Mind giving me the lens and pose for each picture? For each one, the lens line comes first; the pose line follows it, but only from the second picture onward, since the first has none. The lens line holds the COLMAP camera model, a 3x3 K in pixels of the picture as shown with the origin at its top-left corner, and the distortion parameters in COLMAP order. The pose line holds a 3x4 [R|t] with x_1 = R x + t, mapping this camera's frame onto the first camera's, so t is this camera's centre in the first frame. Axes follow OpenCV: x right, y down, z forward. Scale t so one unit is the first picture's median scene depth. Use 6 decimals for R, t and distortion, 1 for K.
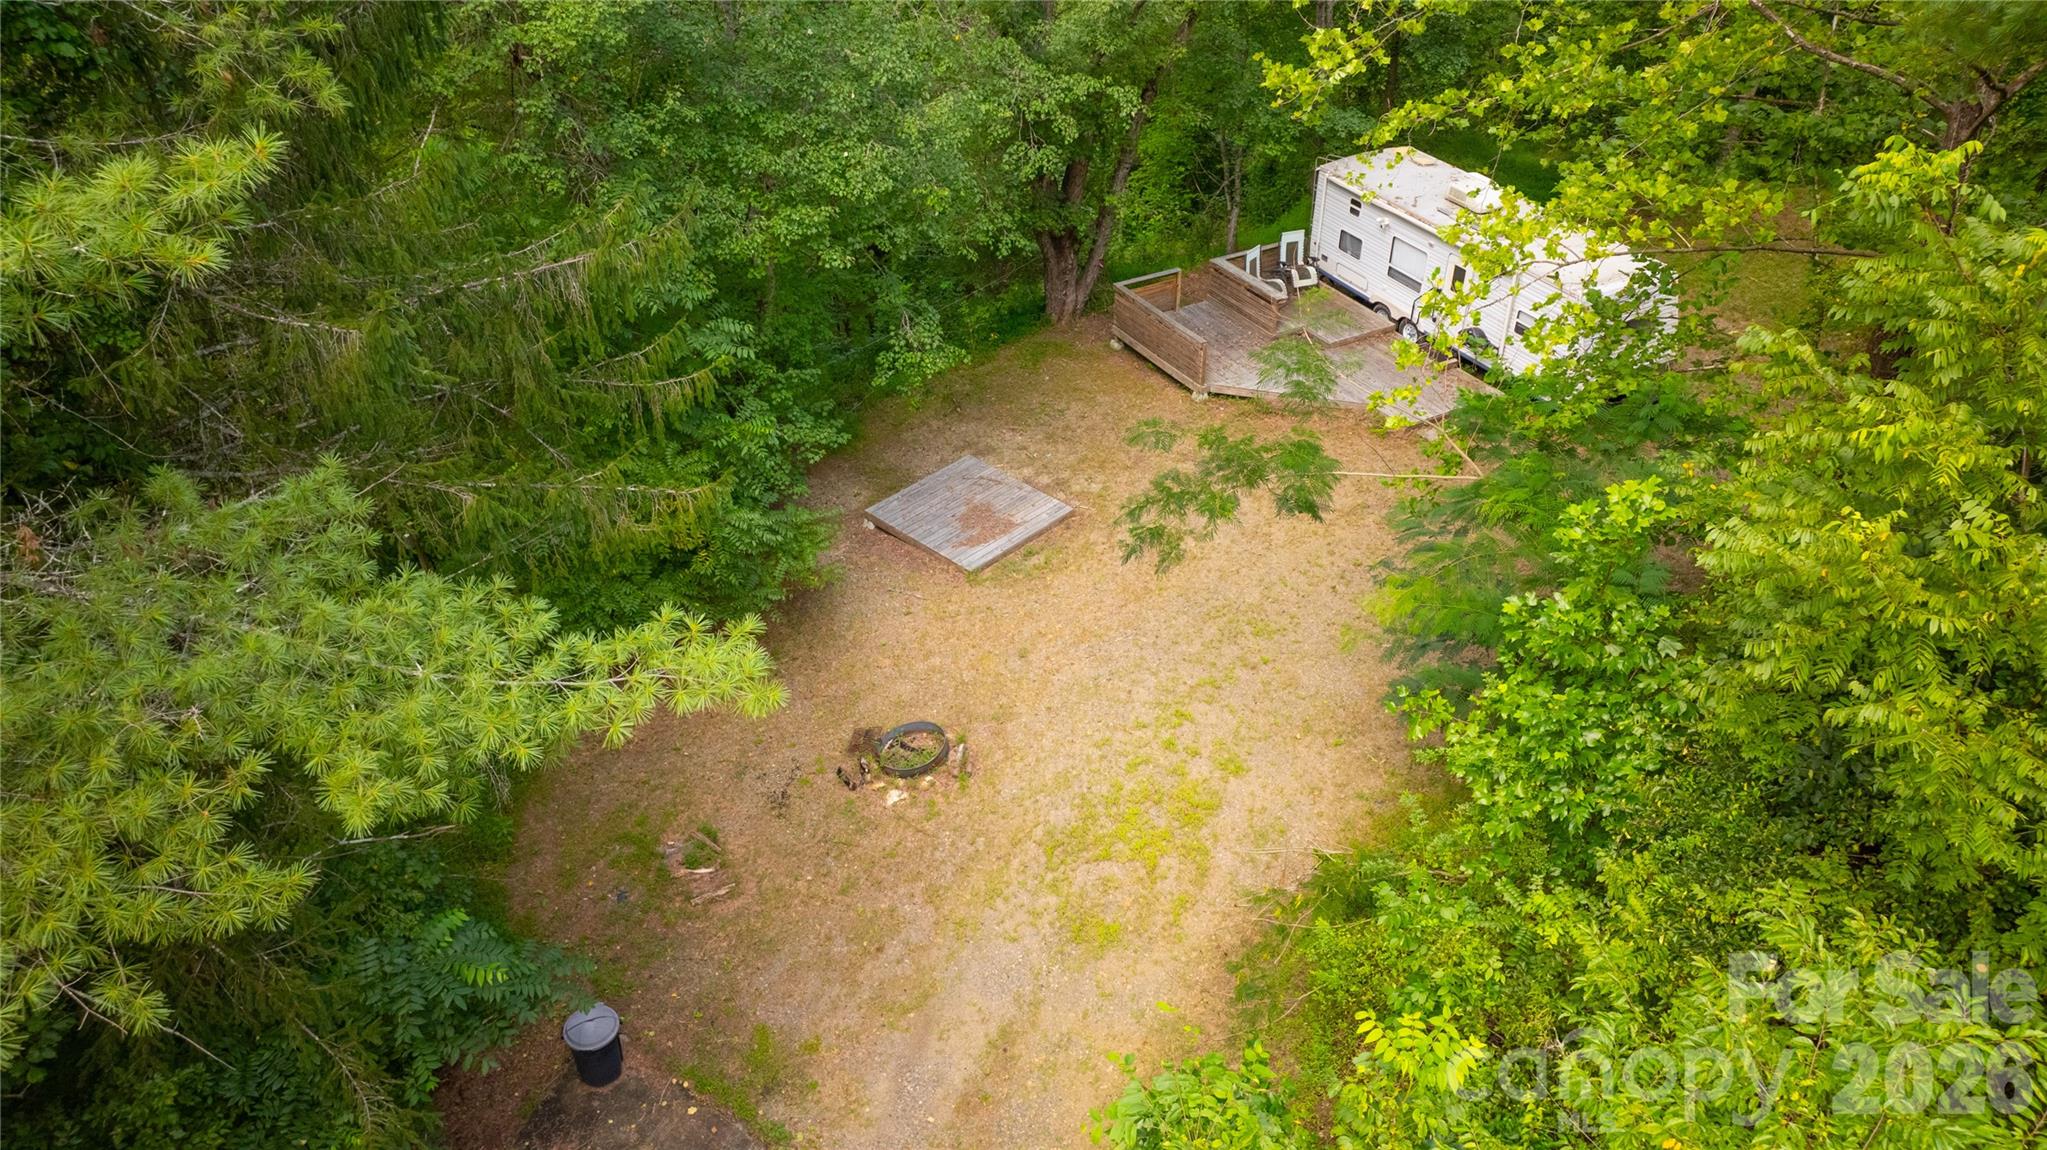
lens RADIAL K [[1440.2, 0, 1023.3], [0, 1440.2, 568.9], [0, 0, 1]] dist [-0.011228, -0.000706]
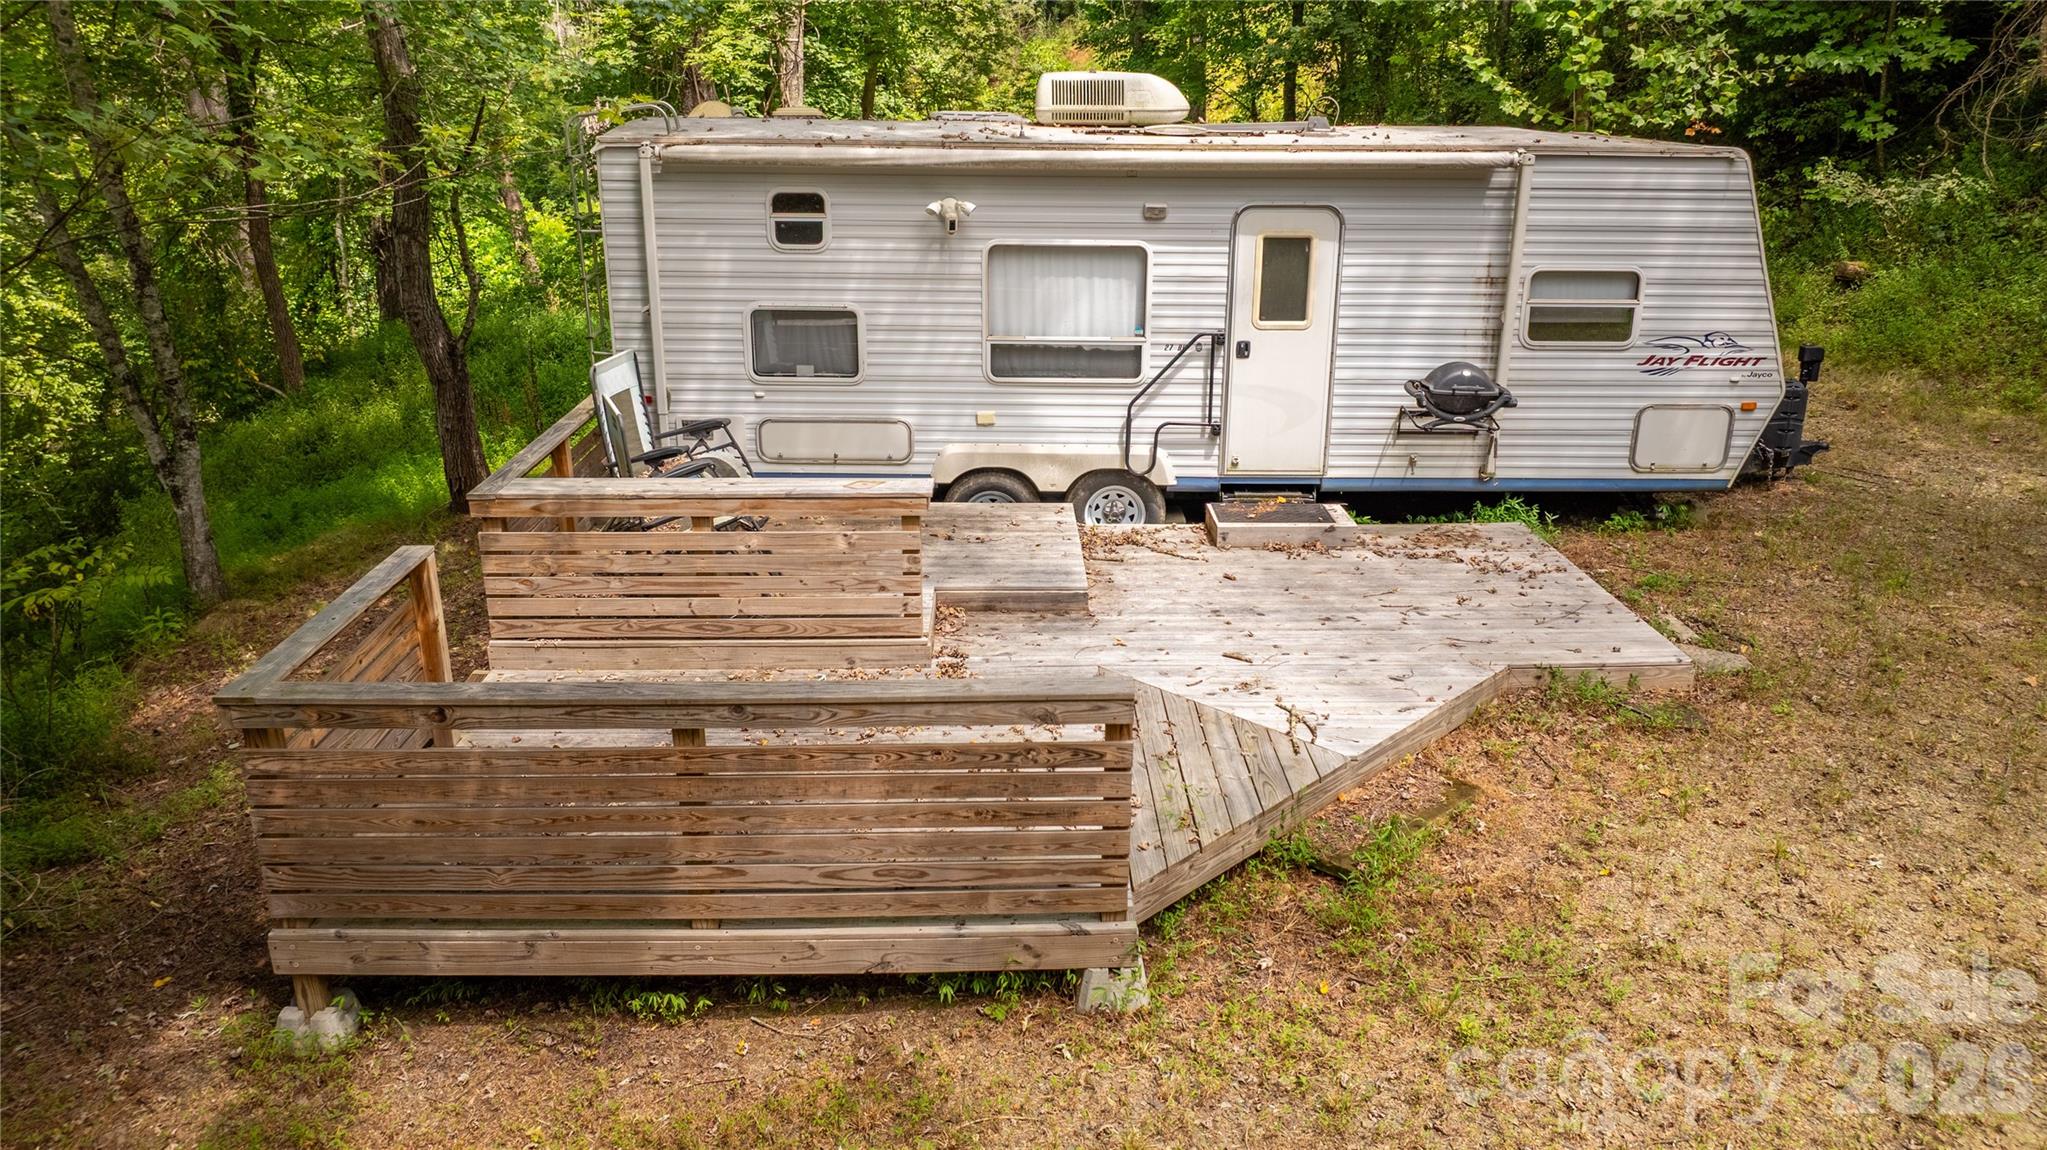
lens RADIAL K [[1440.2, 0, 1030.5], [0, 1440.2, 575.0], [0, 0, 1]] dist [-0.011228, -0.000706]
pose [[0.475780, -0.285544, 0.831924, -0.025065], [0.504350, 0.863463, 0.007930, -0.162981], [-0.720600, 0.415808, 0.554833, 0.828514]]
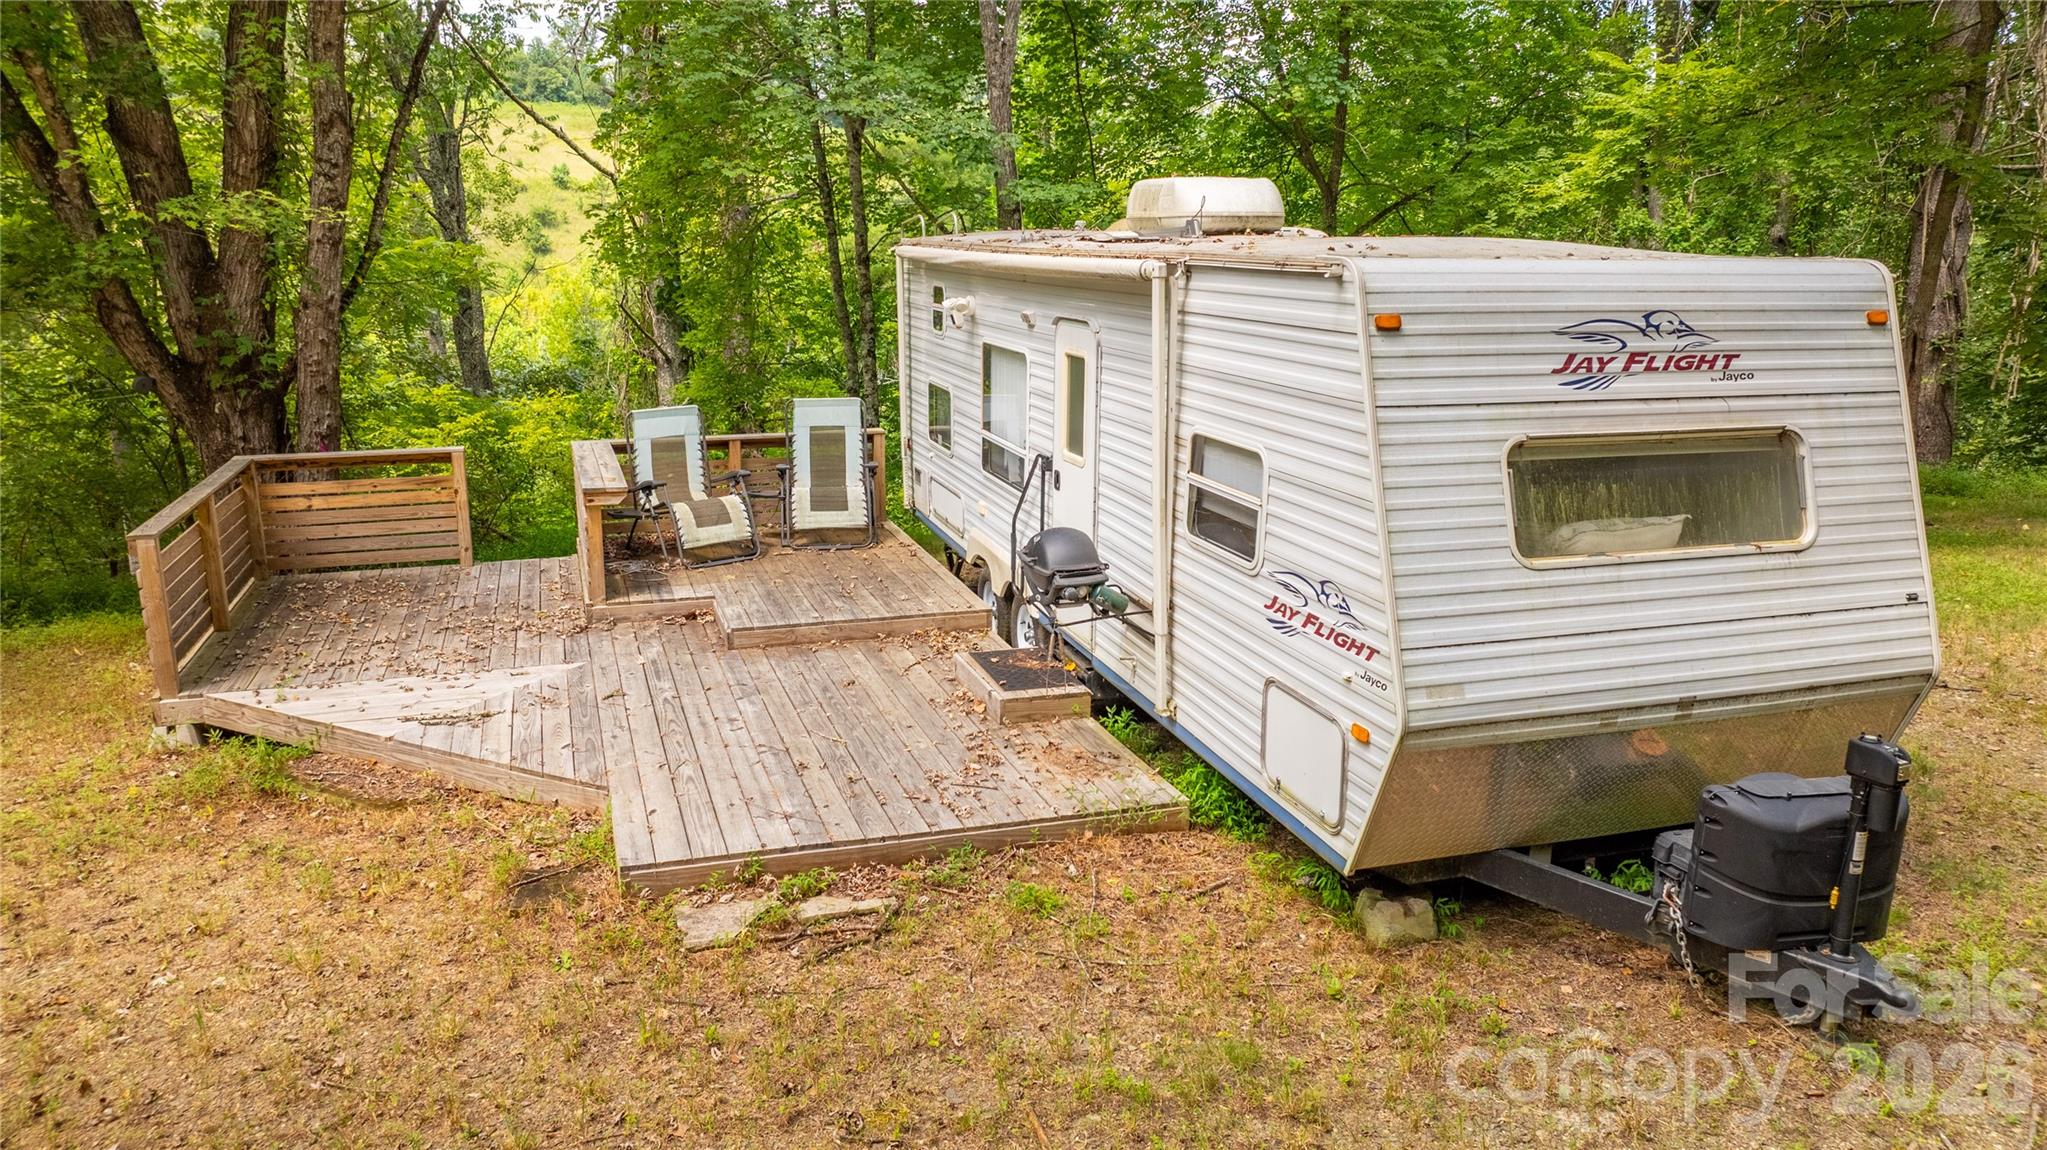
lens RADIAL K [[1440.2, 0, 1031.3], [0, 1440.2, 574.4], [0, 0, 1]] dist [-0.011228, -0.000706]
pose [[0.980638, 0.051563, -0.188921, 0.327189], [-0.118695, 0.923816, -0.363971, -0.060830], [0.155760, 0.379347, 0.912049, 0.702944]]
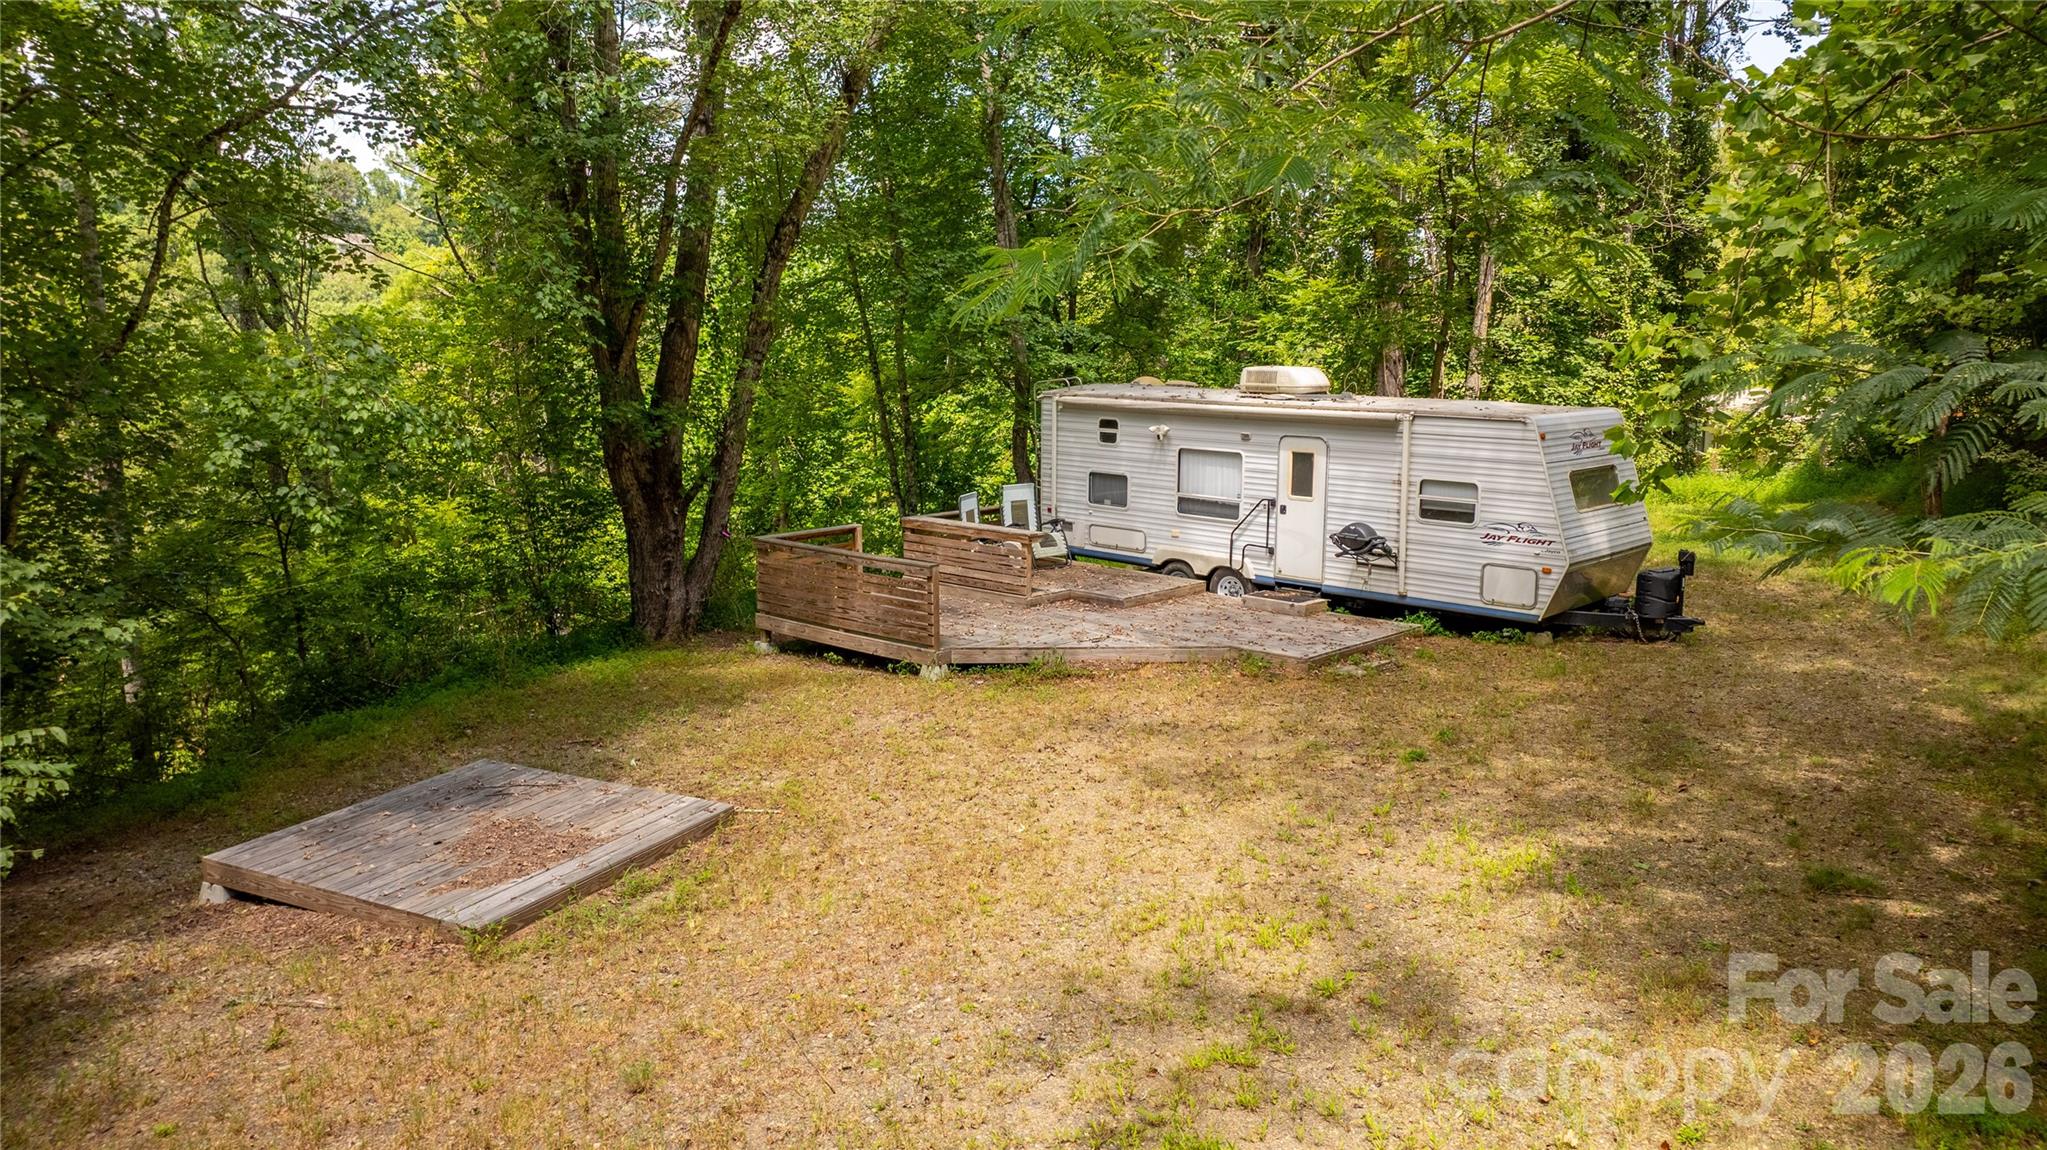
lens RADIAL K [[1440.2, 0, 1030.2], [0, 1440.2, 573.1], [0, 0, 1]] dist [-0.011228, -0.000706]
pose [[0.952931, -0.045395, 0.299770, -0.006040], [0.171112, 0.896736, -0.408149, 0.073408], [-0.250287, 0.440232, 0.862295, 0.466923]]
